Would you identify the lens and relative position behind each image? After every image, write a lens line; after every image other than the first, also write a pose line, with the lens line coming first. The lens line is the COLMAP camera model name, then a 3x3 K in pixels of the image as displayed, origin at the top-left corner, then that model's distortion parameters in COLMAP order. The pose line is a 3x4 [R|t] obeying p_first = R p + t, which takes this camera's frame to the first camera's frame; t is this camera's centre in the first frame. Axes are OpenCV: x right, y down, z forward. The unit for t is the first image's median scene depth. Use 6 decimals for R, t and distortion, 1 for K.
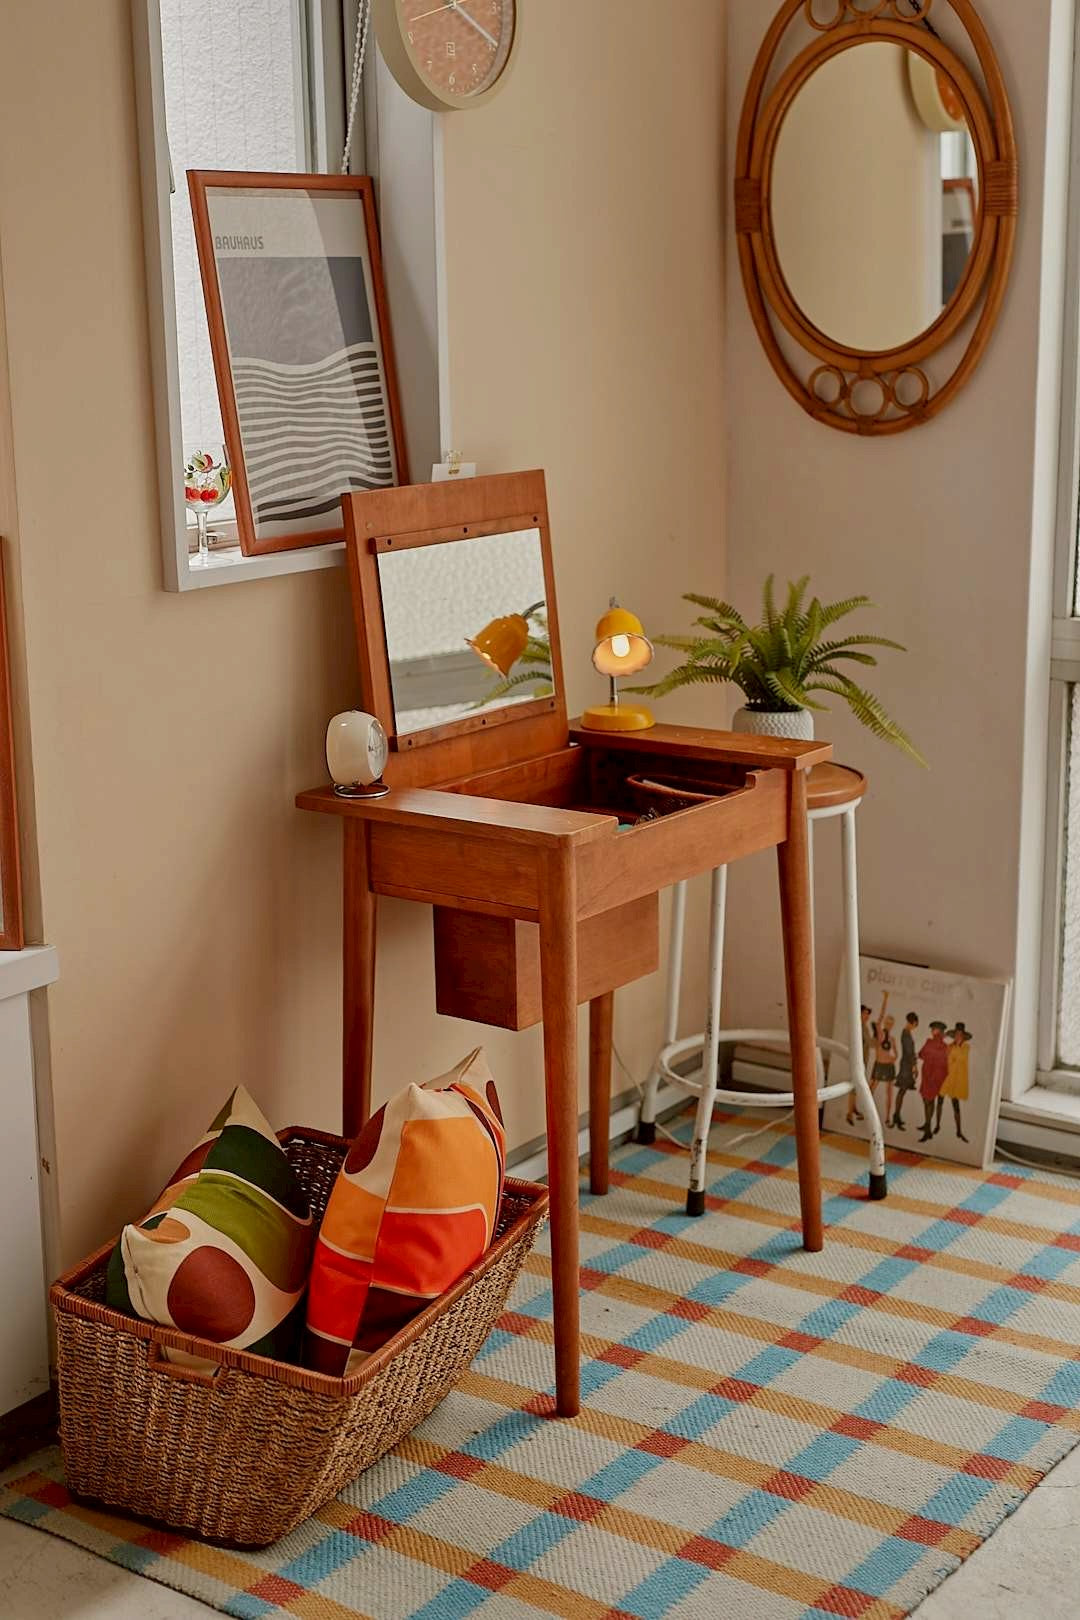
lens RADIAL K [[2250.7, 0, 542.9], [0, 2250.7, 813.6], [0, 0, 1]] dist [-0.018282, 0.039317]
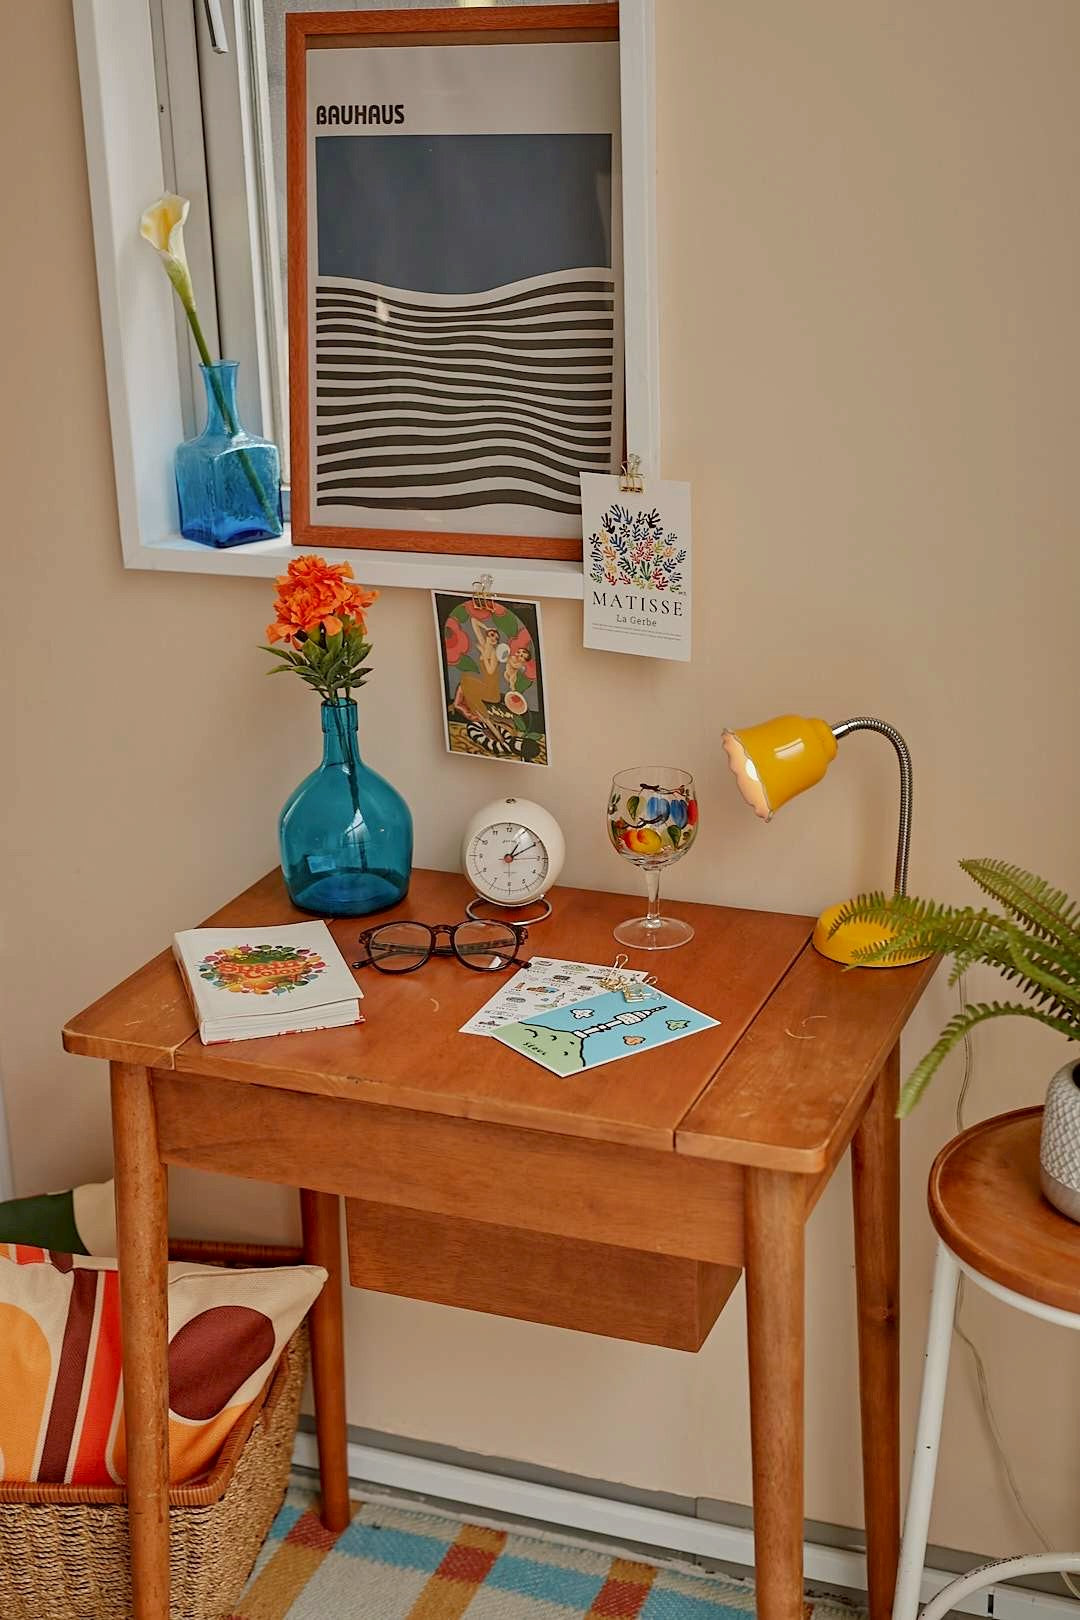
lens RADIAL K [[2186.9, 0, 543.4], [0, 2186.9, 884.7], [0, 0, 1]] dist [0.013262, -0.094560]
pose [[0.281388, 0.350830, -0.893163, 0.553369], [-0.208210, 0.930919, 0.300064, -0.230700], [0.936733, 0.101531, 0.334996, 0.790466]]
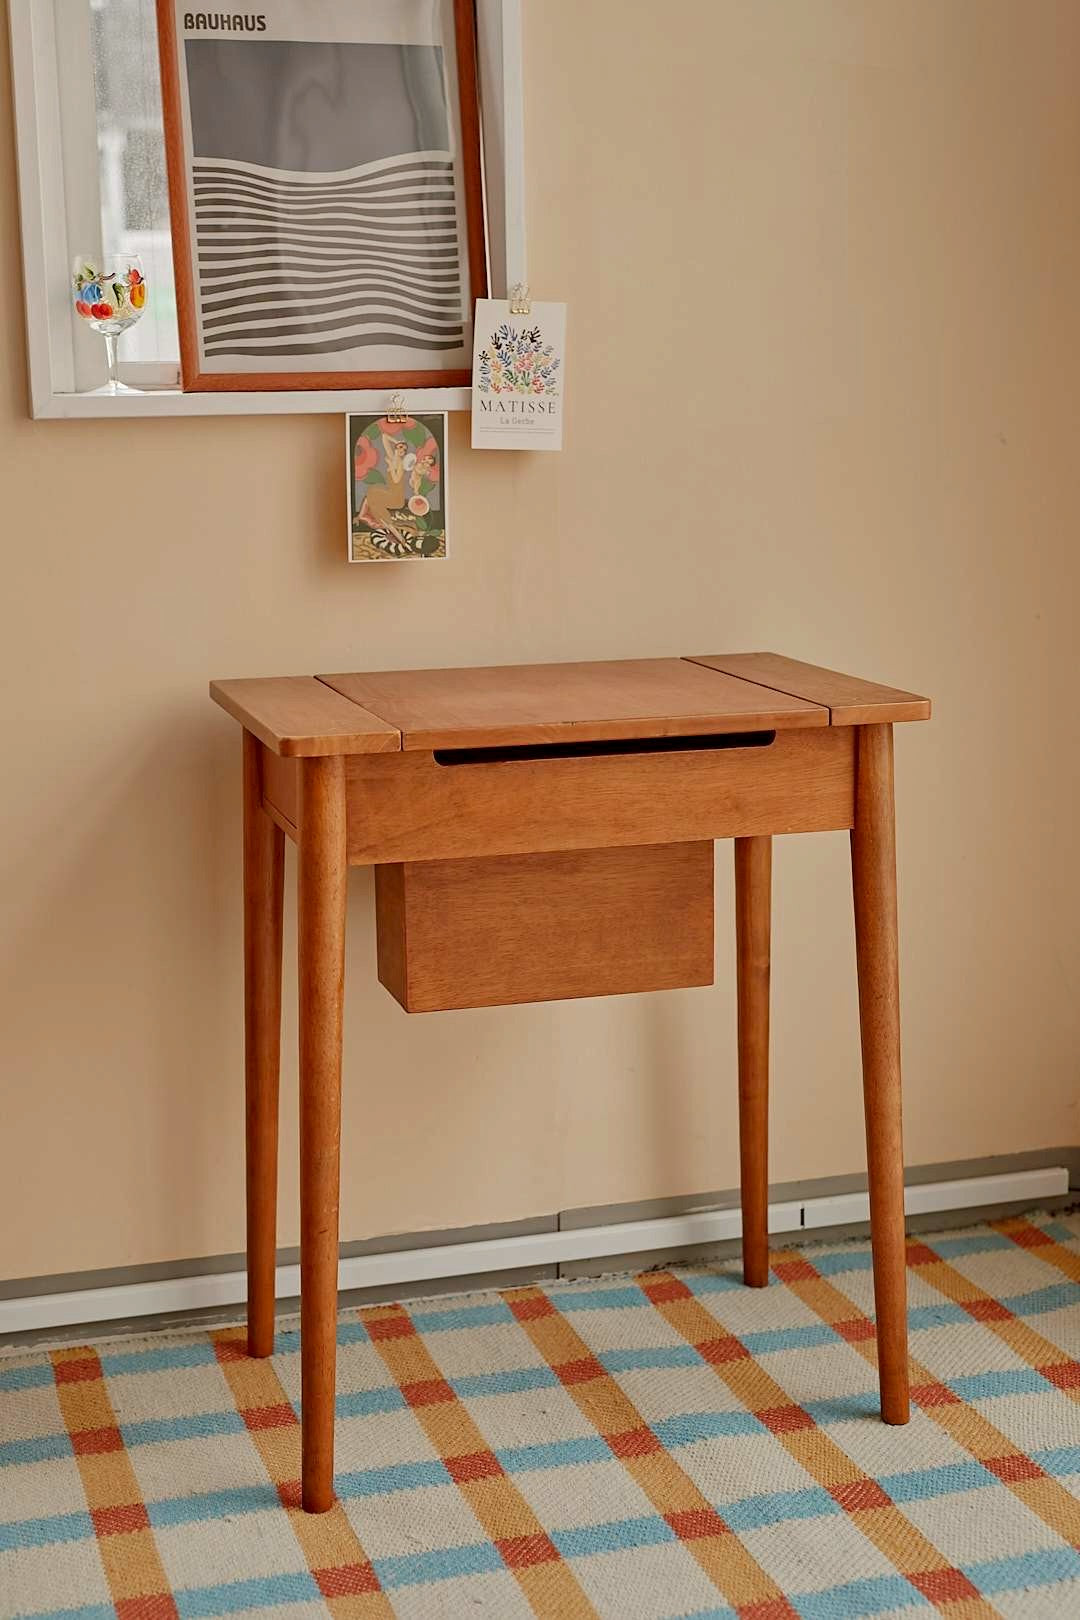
lens RADIAL K [[2253.9, 0, 540.0], [0, 2253.9, 810.0], [0, 0, 1]] dist [-0.011170, 0.029130]
pose [[0.797526, 0.120888, -0.591048, 0.462037], [-0.137657, 0.990337, 0.016809, 0.007676], [0.587369, 0.067956, 0.806461, 0.381655]]
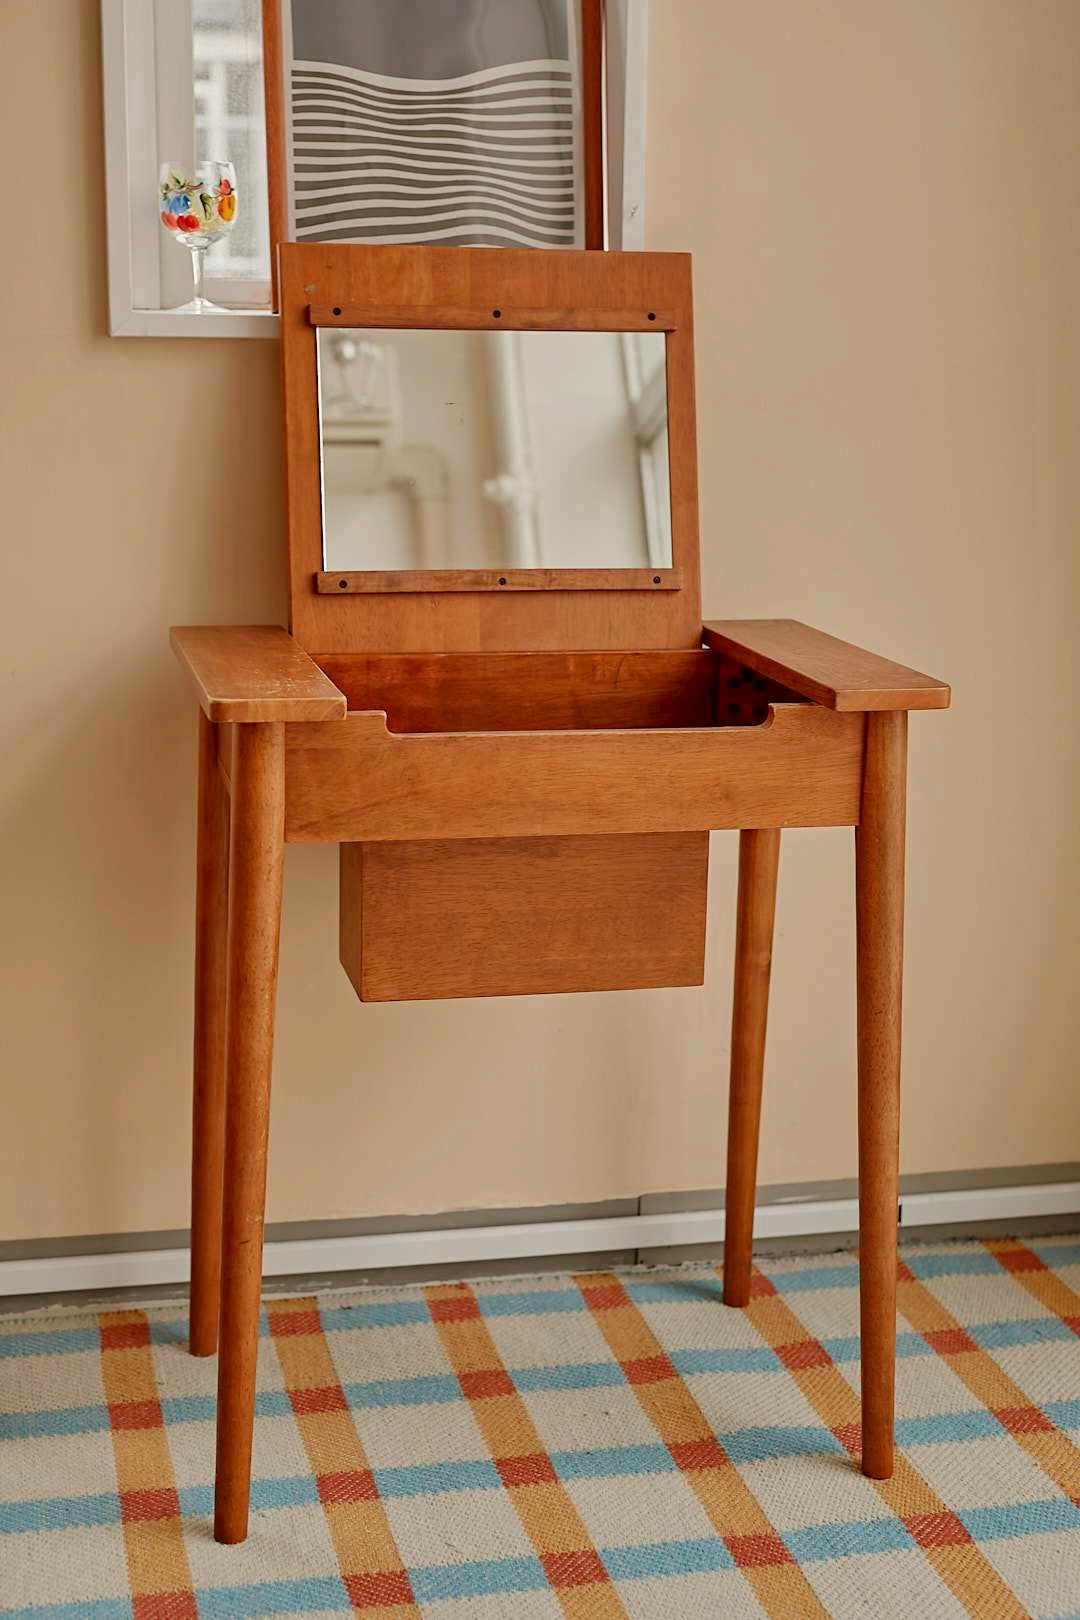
lens RADIAL K [[2253.9, 0, 540.0], [0, 2253.9, 810.0], [0, 0, 1]] dist [-0.011170, 0.029130]
pose [[0.750447, 0.174192, -0.637563, 0.445250], [-0.178834, 0.982177, 0.057849, -0.004707], [0.636277, 0.070606, 0.768223, 0.433140]]
